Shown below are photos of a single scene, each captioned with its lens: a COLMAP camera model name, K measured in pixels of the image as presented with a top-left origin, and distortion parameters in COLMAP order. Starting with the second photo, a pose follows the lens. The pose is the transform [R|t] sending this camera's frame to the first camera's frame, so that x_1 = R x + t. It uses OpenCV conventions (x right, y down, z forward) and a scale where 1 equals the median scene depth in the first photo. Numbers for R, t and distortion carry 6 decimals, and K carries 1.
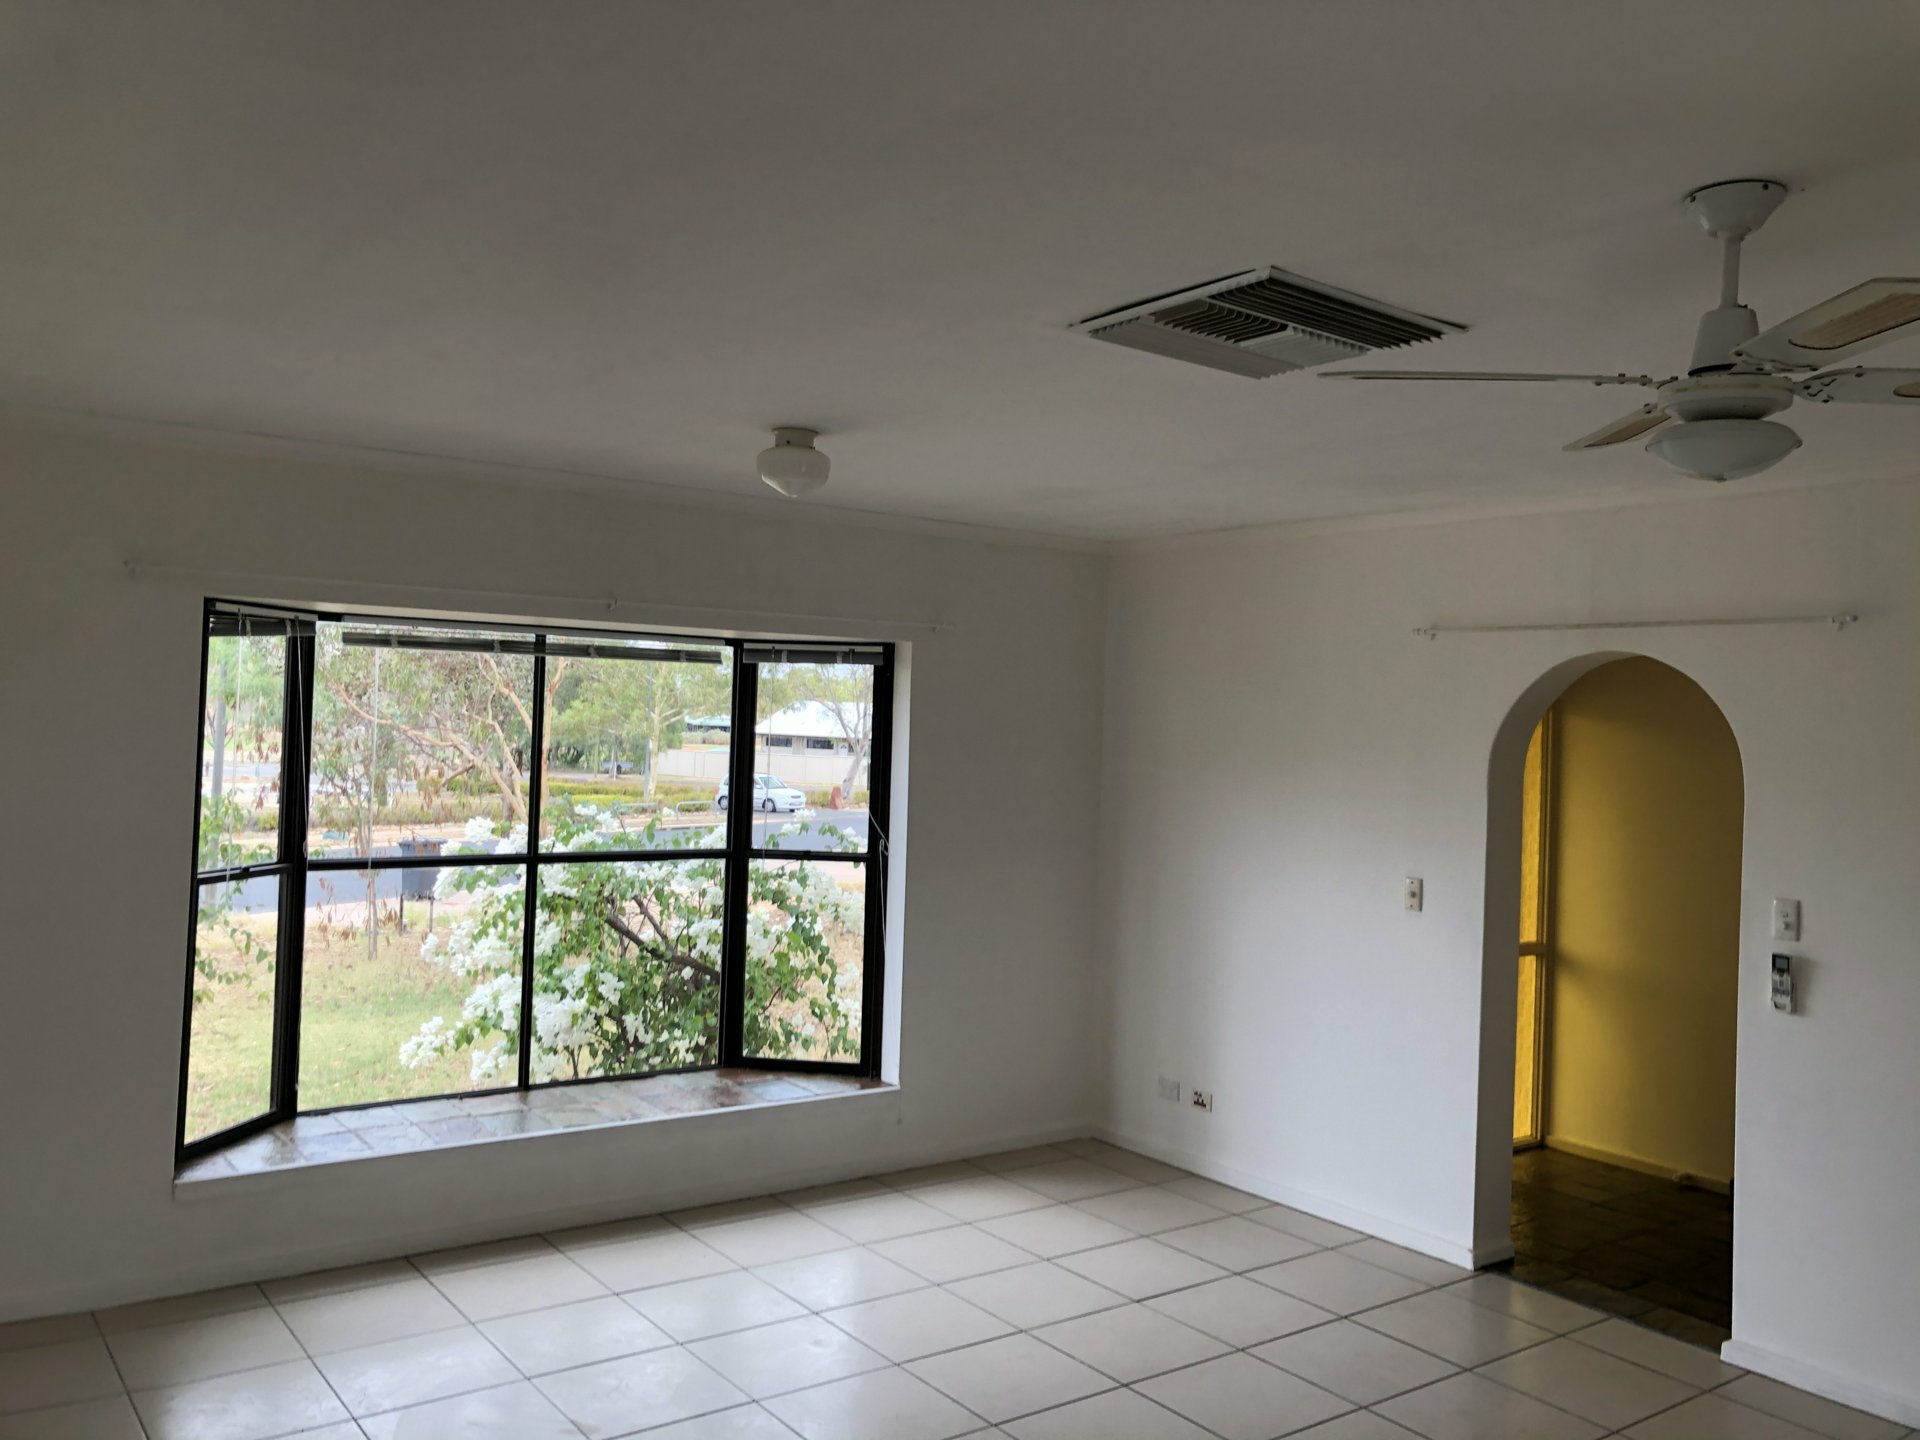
lens RADIAL K [[1622.9, 0, 960.0], [0, 1622.9, 720.0], [0, 0, 1]] dist [0.174268, -0.001672]
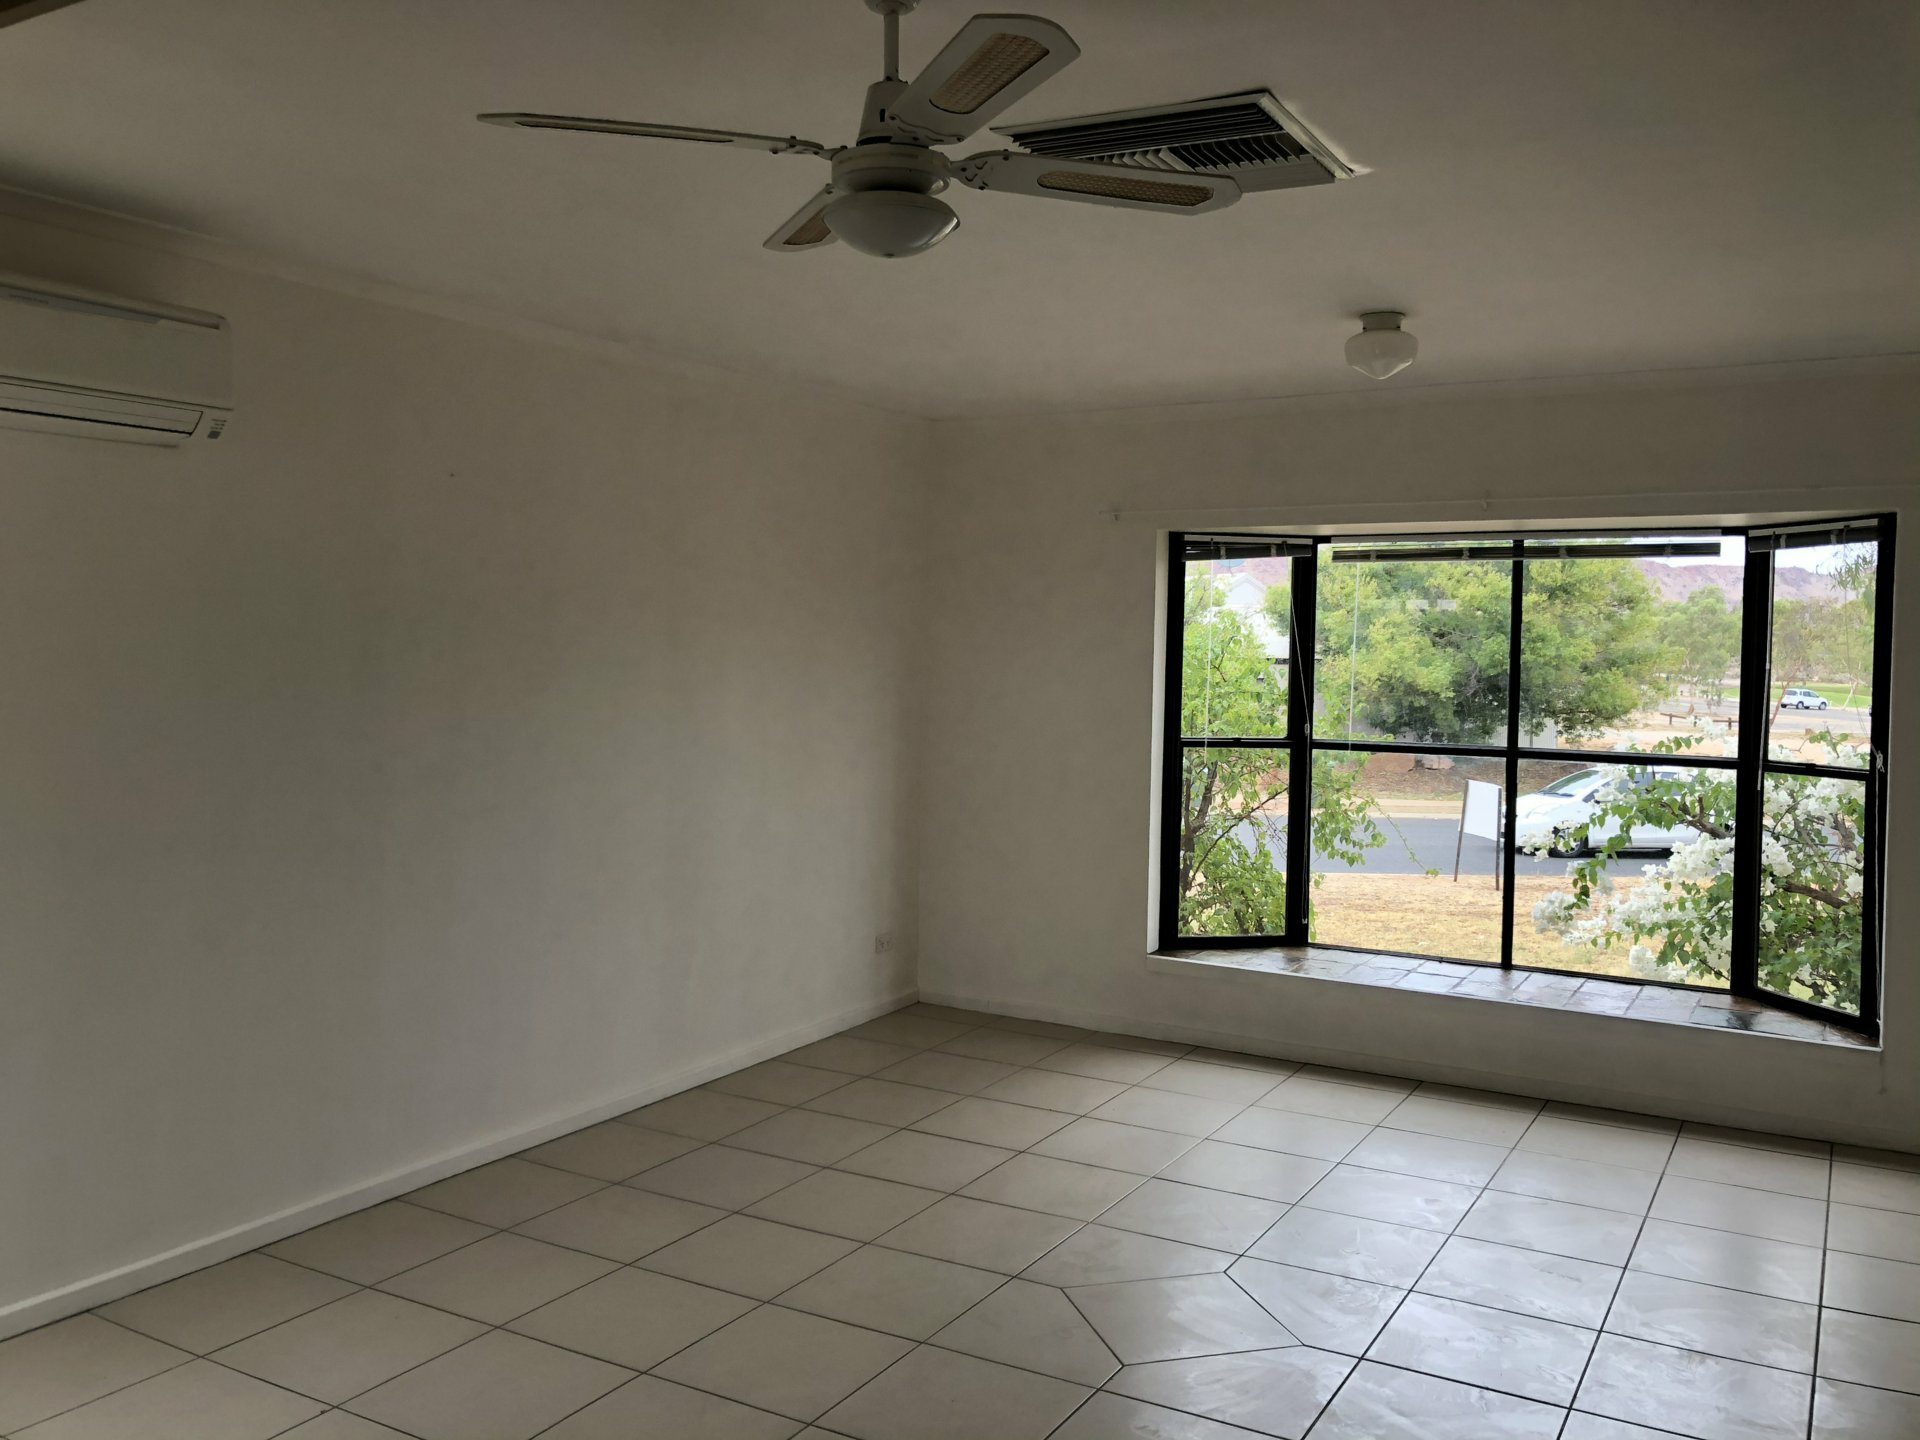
lens RADIAL K [[1568.6, 0, 960.0], [0, 1568.6, 720.0], [0, 0, 1]] dist [-0.001891, -0.000241]
pose [[0.422355, 0.020342, -0.906202, 0.525477], [0.002531, 0.999718, 0.023620, 0.040261], [0.906427, -0.012270, 0.422185, 0.266641]]
